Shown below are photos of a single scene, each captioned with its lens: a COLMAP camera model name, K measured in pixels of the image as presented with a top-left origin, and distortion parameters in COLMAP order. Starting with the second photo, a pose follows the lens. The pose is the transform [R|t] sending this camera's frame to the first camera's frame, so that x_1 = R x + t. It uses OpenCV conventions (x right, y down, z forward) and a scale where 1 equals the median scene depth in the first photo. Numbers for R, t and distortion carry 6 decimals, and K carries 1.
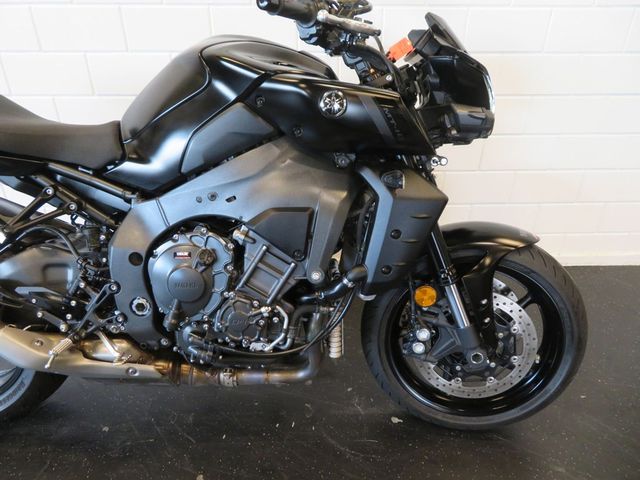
lens RADIAL K [[461.8, 0, 320.0], [0, 461.8, 240.0], [0, 0, 1]] dist [-0.010000, -0.004084]
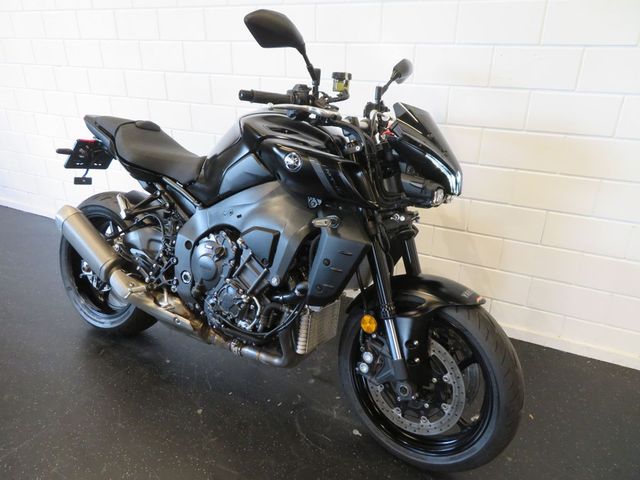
lens RADIAL K [[461.8, 0, 320.0], [0, 461.8, 240.0], [0, 0, 1]] dist [-0.010000, -0.004084]
pose [[0.876569, 0.191784, -0.441414, 0.635552], [-0.232999, 0.971631, -0.040544, -0.014154], [0.421116, 0.138389, 0.896387, -0.182785]]
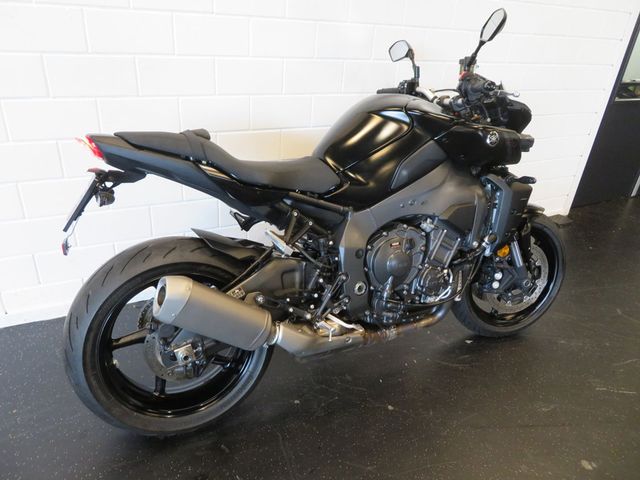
lens RADIAL K [[461.8, 0, 320.0], [0, 461.8, 240.0], [0, 0, 1]] dist [-0.010000, -0.004084]
pose [[0.901655, -0.147206, 0.406630, -1.042891], [0.152667, 0.988092, 0.019181, -0.044416], [-0.404611, 0.044785, 0.913391, -0.227271]]
